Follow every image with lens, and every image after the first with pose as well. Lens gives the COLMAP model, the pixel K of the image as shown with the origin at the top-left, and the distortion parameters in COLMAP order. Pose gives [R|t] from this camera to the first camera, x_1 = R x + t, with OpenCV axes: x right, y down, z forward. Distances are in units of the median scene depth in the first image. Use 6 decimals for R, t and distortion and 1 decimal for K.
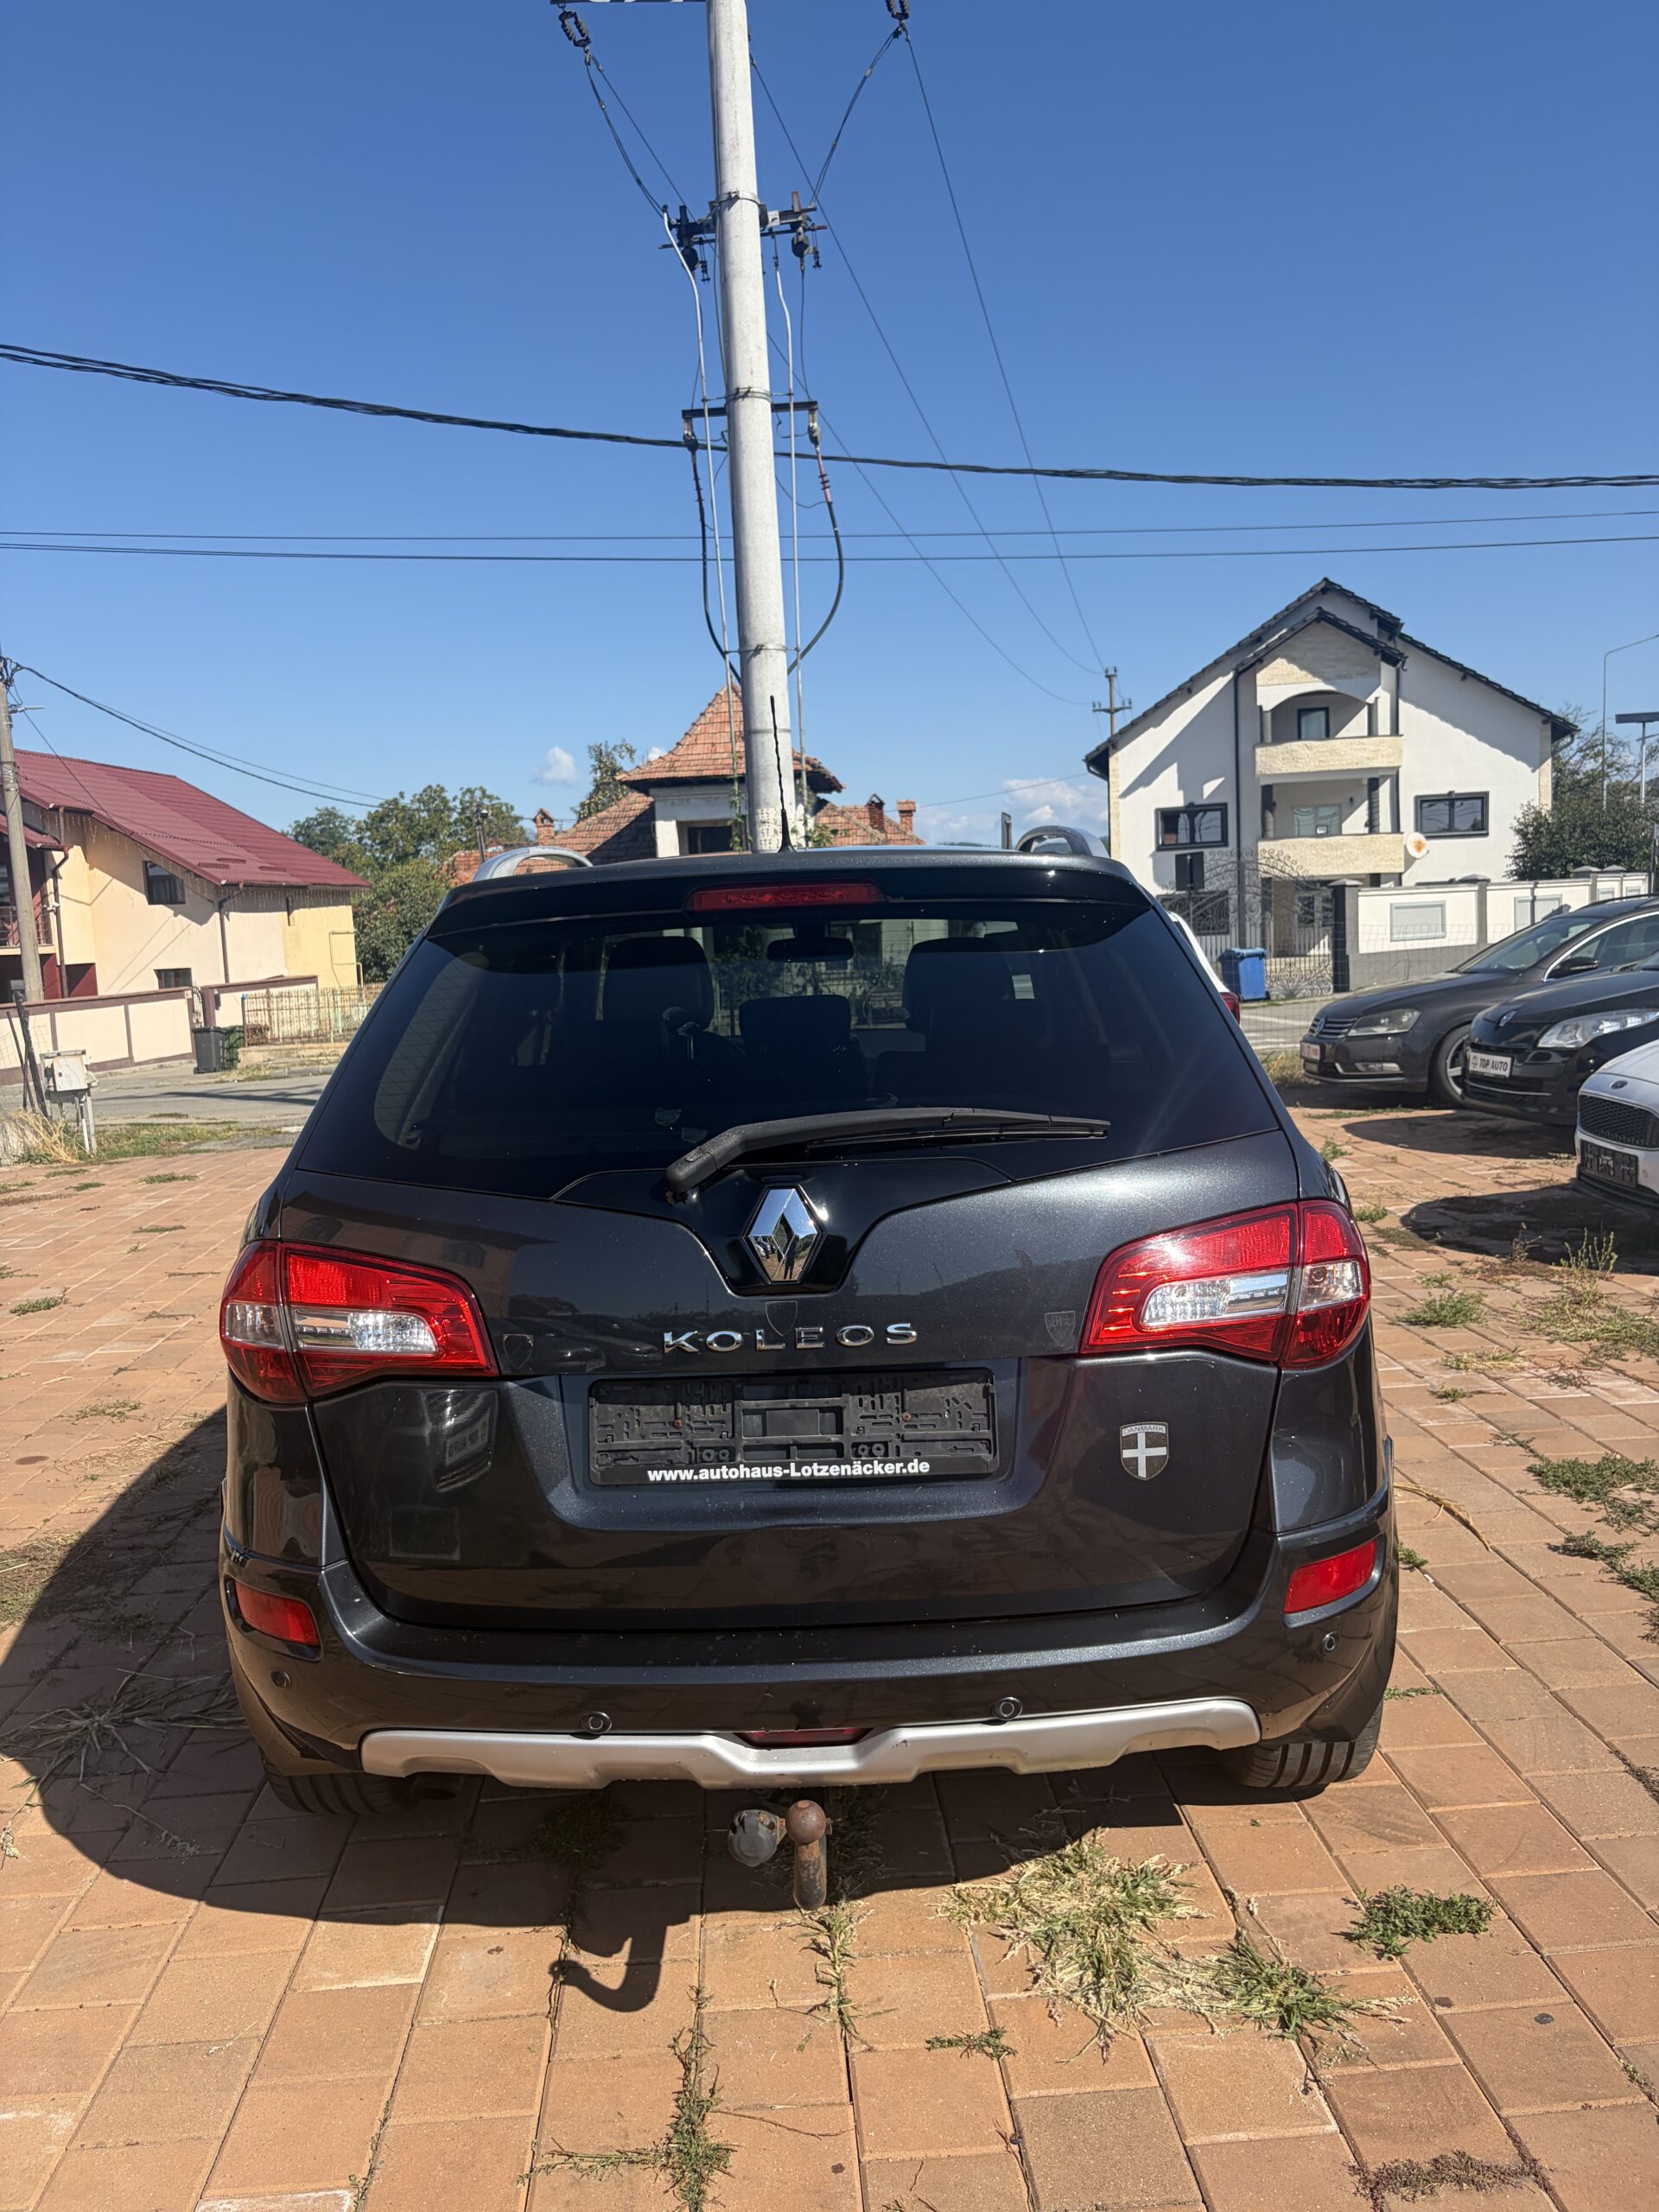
lens RADIAL K [[1665.2, 0, 842.8], [0, 1665.2, 1091.8], [0, 0, 1]] dist [0.046596, -0.071424]
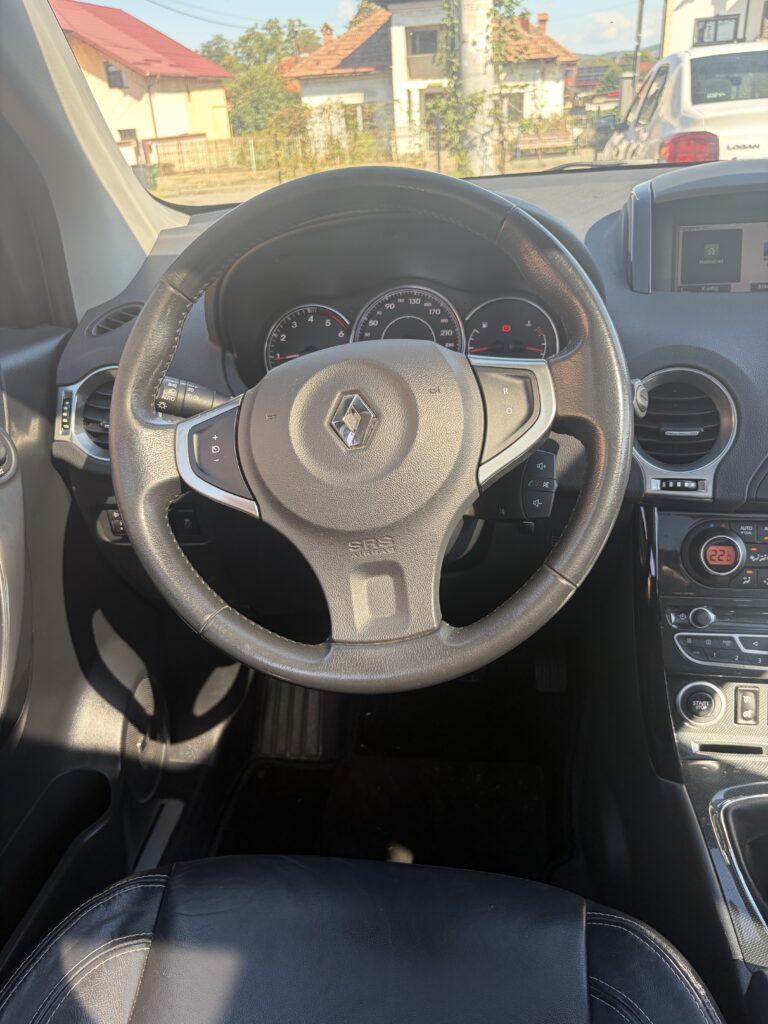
lens RADIAL K [[770.9, 0, 390.2], [0, 770.9, 505.4], [0, 0, 1]] dist [0.046596, -0.071424]
pose [[0.993219, 0.042786, -0.108098, -0.009601], [0.000005, 0.929800, 0.368065, -0.004157], [0.116258, -0.365569, 0.923495, 0.105127]]
